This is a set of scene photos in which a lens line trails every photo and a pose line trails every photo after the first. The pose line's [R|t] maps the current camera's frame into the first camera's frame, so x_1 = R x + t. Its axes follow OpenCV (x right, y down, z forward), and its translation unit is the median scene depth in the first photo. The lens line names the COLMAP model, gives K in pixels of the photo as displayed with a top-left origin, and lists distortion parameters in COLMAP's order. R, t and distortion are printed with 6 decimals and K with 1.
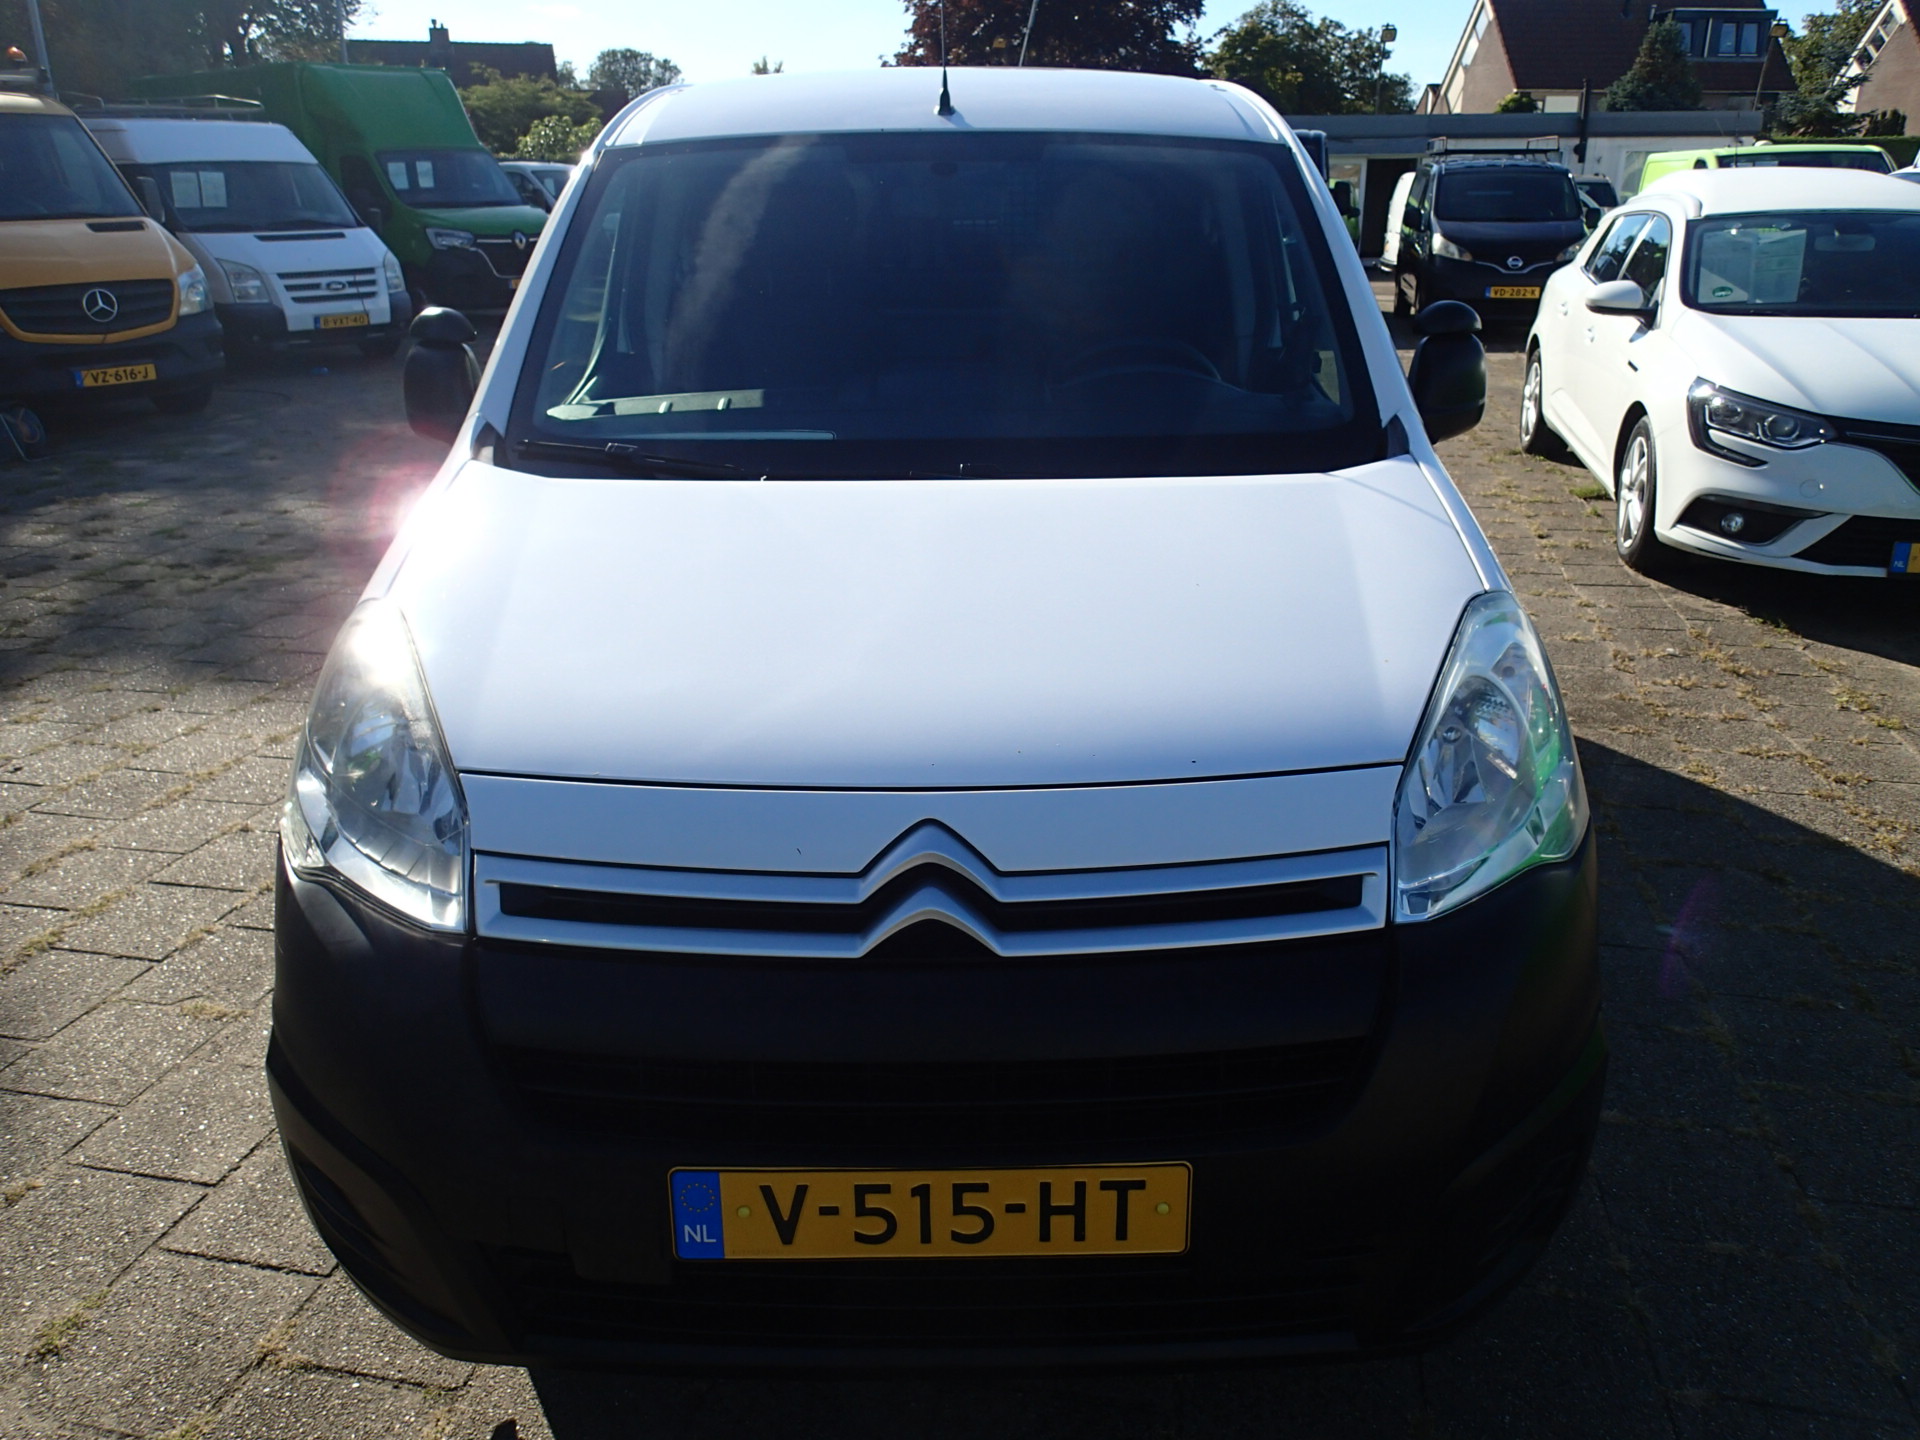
lens RADIAL K [[1425.6, 0, 952.2], [0, 1425.6, 731.5], [0, 0, 1]] dist [-0.001592, 0.000600]
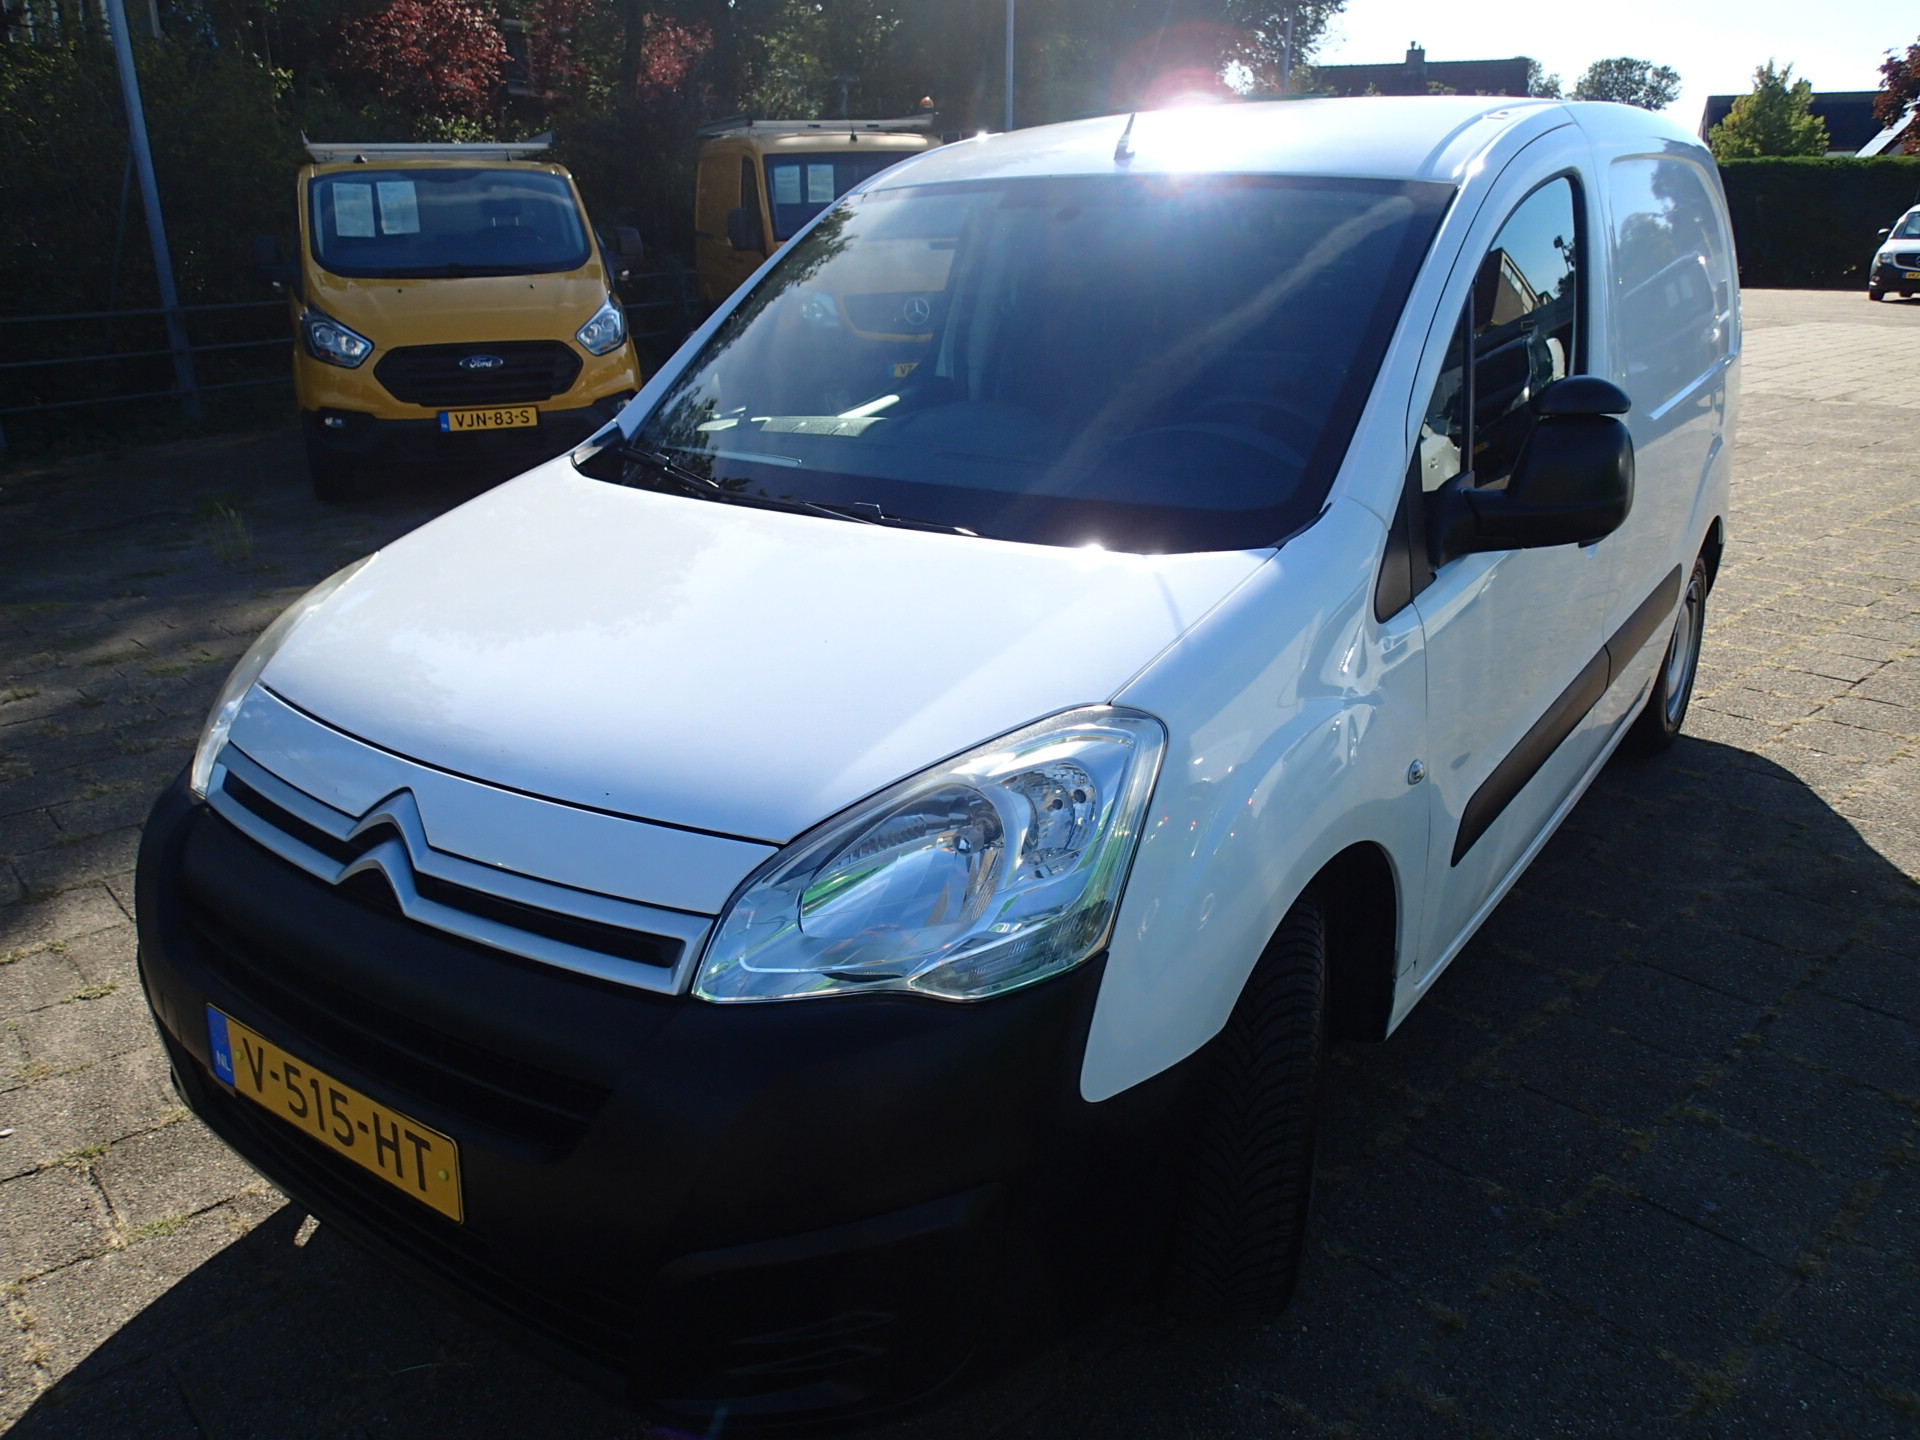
lens RADIAL K [[1425.6, 0, 963.3], [0, 1425.6, 717.7], [0, 0, 1]] dist [-0.001592, 0.000600]
pose [[0.812777, 0.193403, -0.549534, 0.368076], [-0.203325, 0.978143, 0.043525, -0.051285], [0.545941, 0.076358, 0.834337, 0.098732]]
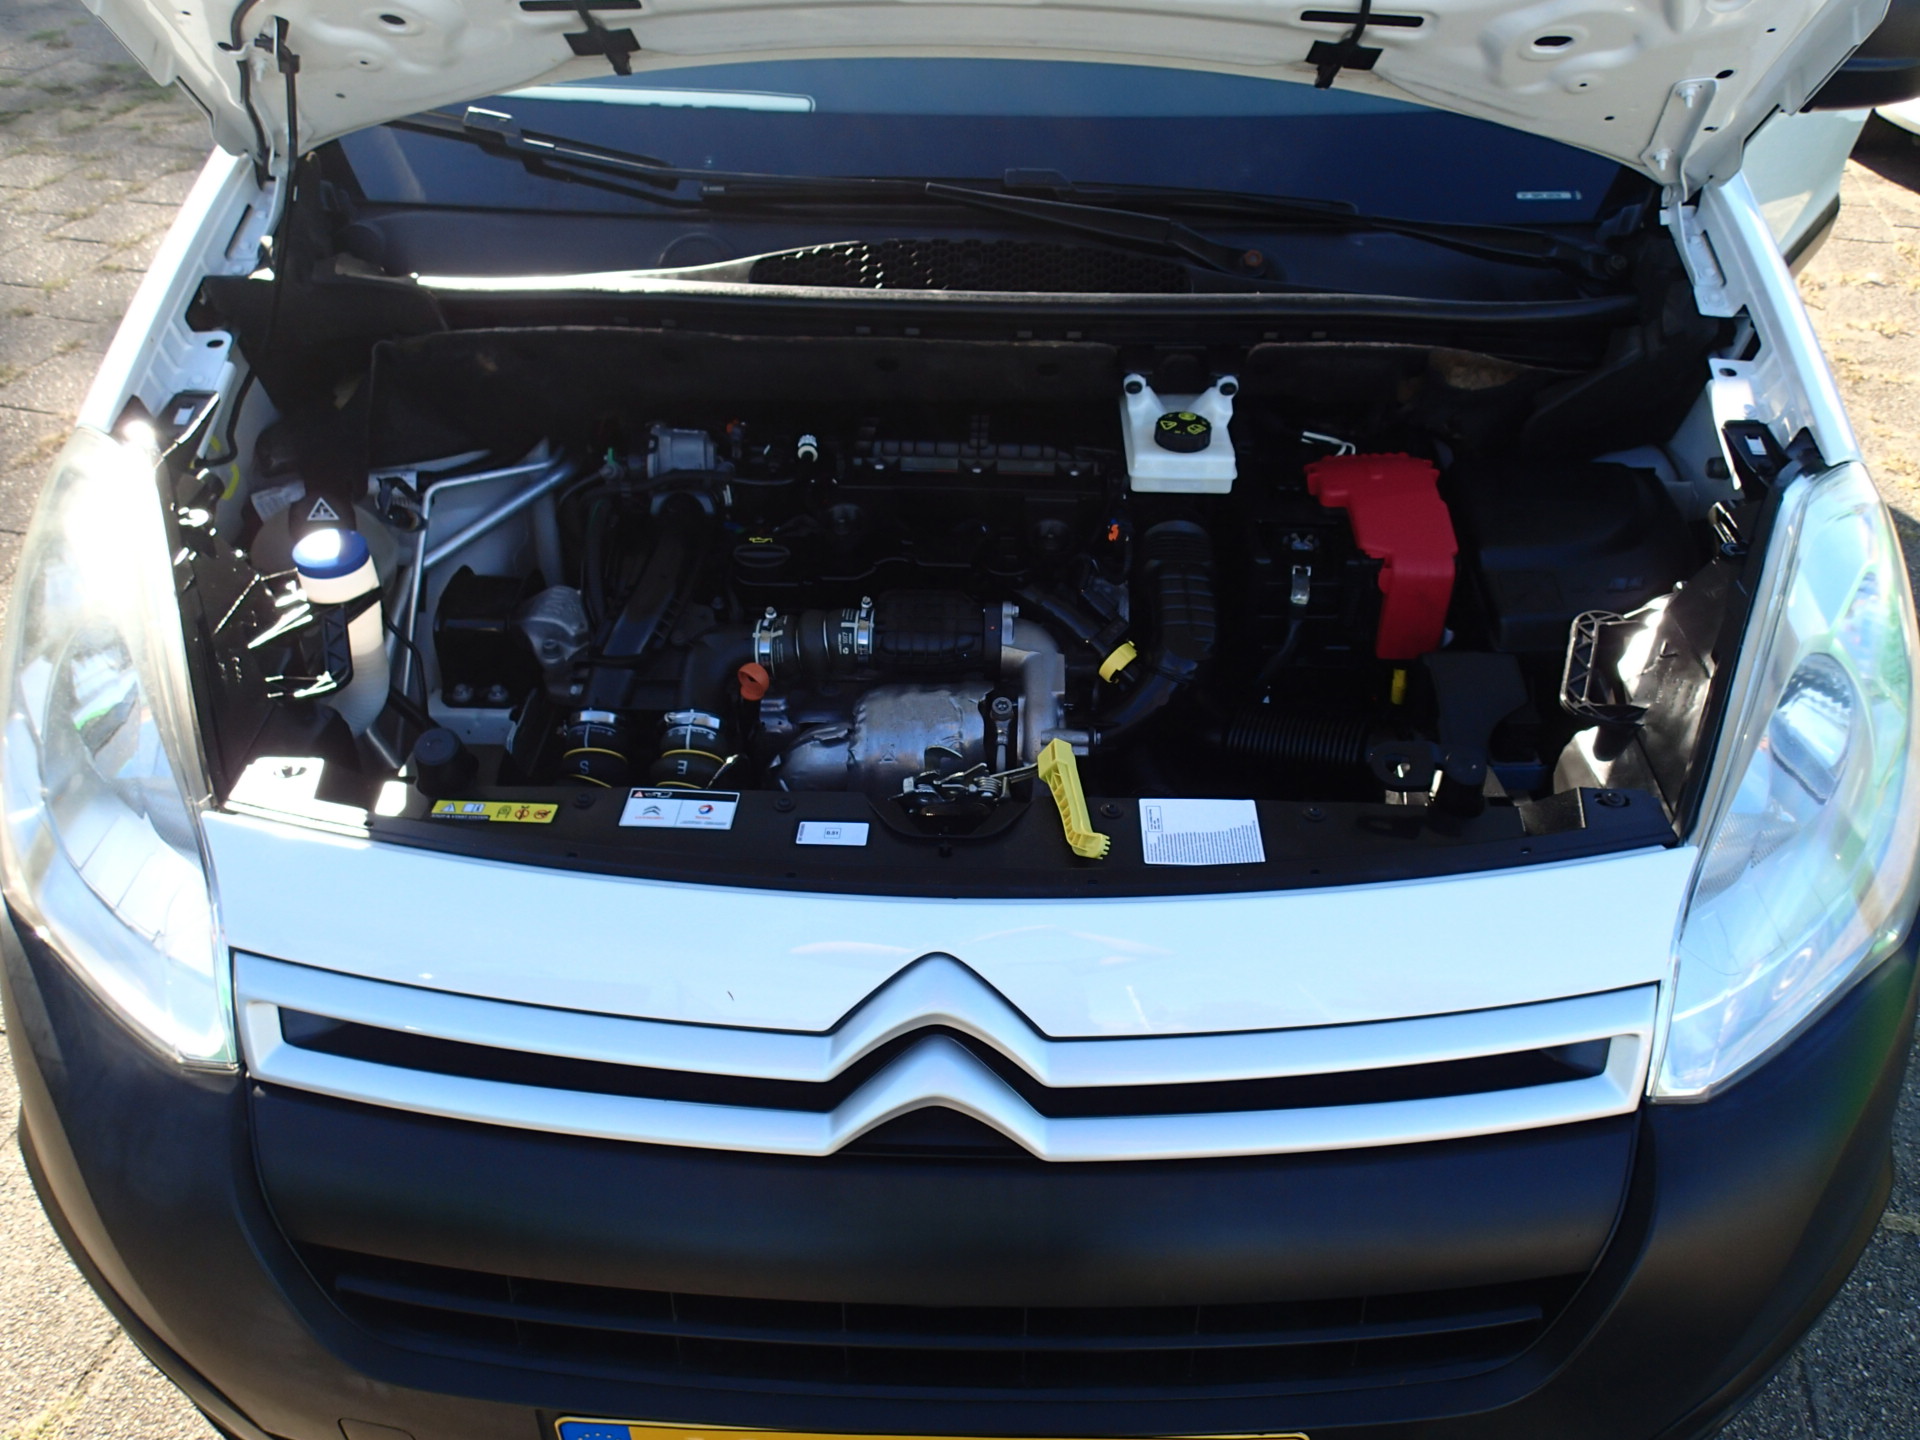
lens RADIAL K [[1425.6, 0, 945.4], [0, 1425.6, 709.7], [0, 0, 1]] dist [-0.001592, 0.000600]
pose [[0.999325, 0.033013, -0.016144, -0.002683], [-0.025865, 0.943916, 0.329172, -0.091239], [0.026105, -0.328533, 0.944132, 0.164355]]
